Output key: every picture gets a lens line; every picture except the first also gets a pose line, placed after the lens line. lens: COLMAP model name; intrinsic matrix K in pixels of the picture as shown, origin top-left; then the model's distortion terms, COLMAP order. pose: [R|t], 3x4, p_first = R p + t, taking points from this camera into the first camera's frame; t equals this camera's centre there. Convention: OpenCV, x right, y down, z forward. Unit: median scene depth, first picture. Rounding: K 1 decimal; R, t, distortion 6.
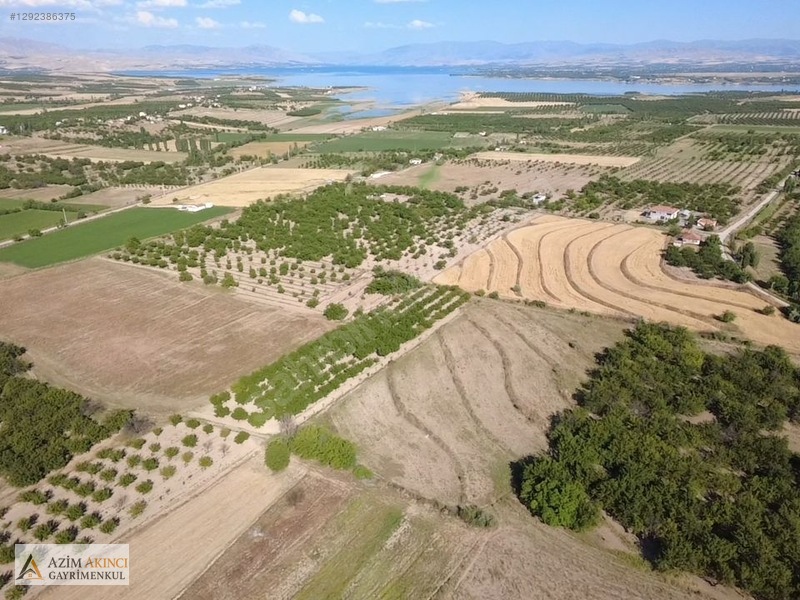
lens RADIAL K [[590.6, 0, 402.0], [0, 590.6, 297.4], [0, 0, 1]] dist [-0.003767, 0.006608]
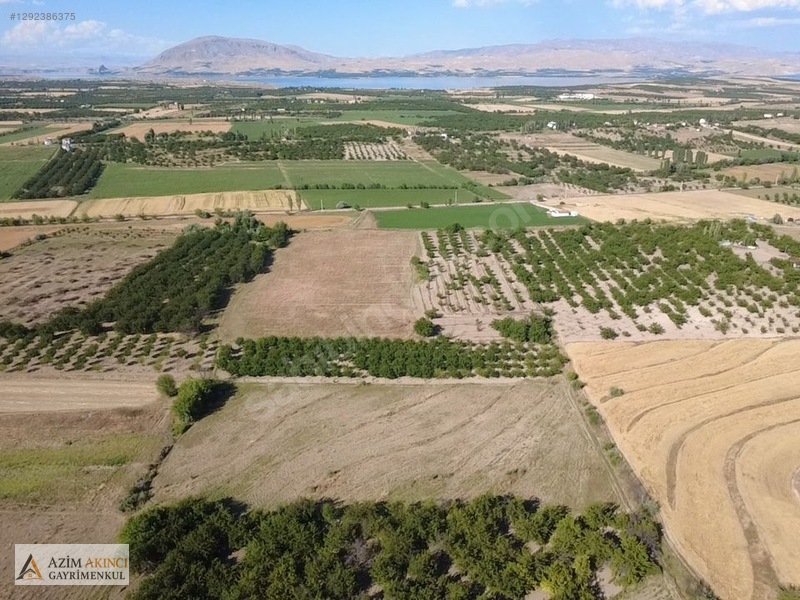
lens RADIAL K [[590.6, 0, 402.0], [0, 590.6, 297.4], [0, 0, 1]] dist [-0.003767, 0.006608]
pose [[0.536208, 0.305531, -0.786850, 0.590531], [-0.309374, 0.938458, 0.153573, -0.152599], [0.785346, 0.161084, 0.597732, 0.359927]]
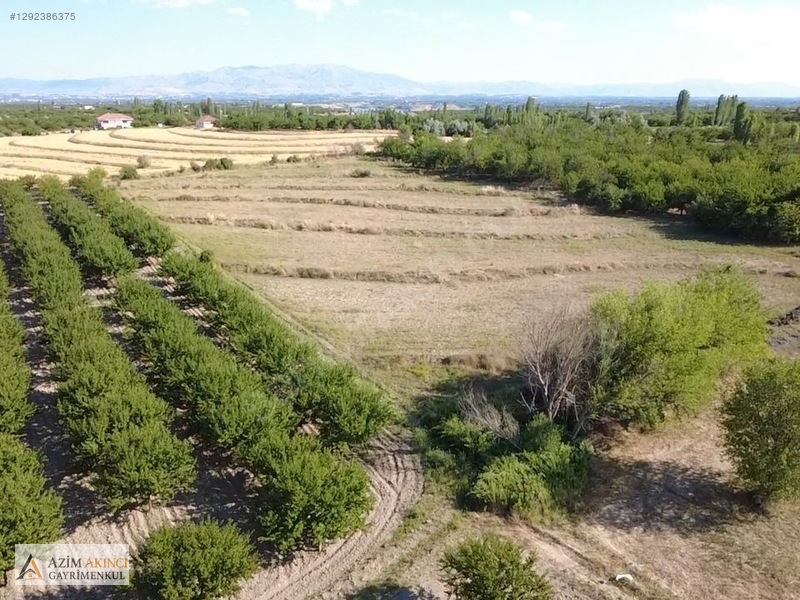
lens RADIAL K [[590.6, 0, 402.0], [0, 590.6, 297.4], [0, 0, 1]] dist [-0.003767, 0.006608]
pose [[0.348757, -0.293140, 0.890190, -0.246901], [0.344810, 0.923340, 0.168967, 0.091117], [-0.871478, 0.248018, 0.423099, 0.602415]]
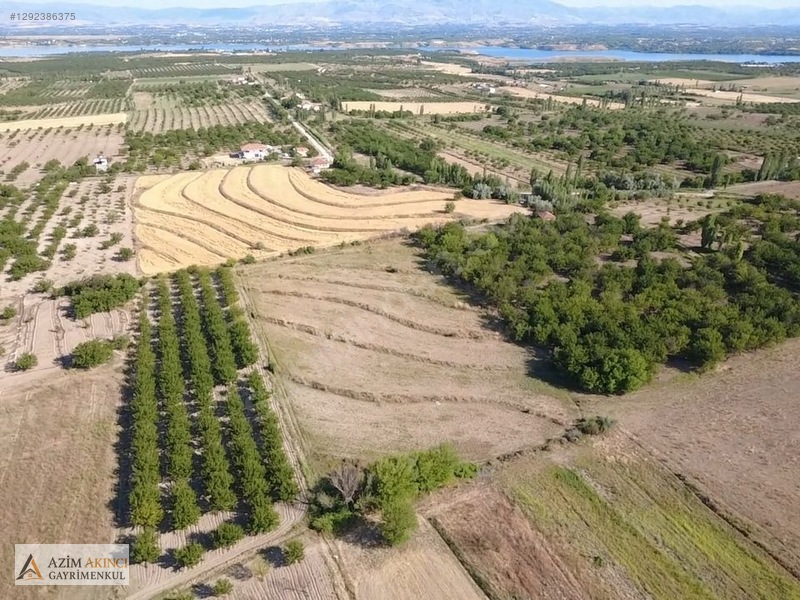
lens RADIAL K [[590.6, 0, 402.0], [0, 590.6, 297.4], [0, 0, 1]] dist [-0.003767, 0.006608]
pose [[0.553509, -0.343557, 0.758680, -0.365055], [0.305233, 0.931250, 0.199014, -0.052706], [-0.774894, 0.121418, 0.620320, 0.333140]]
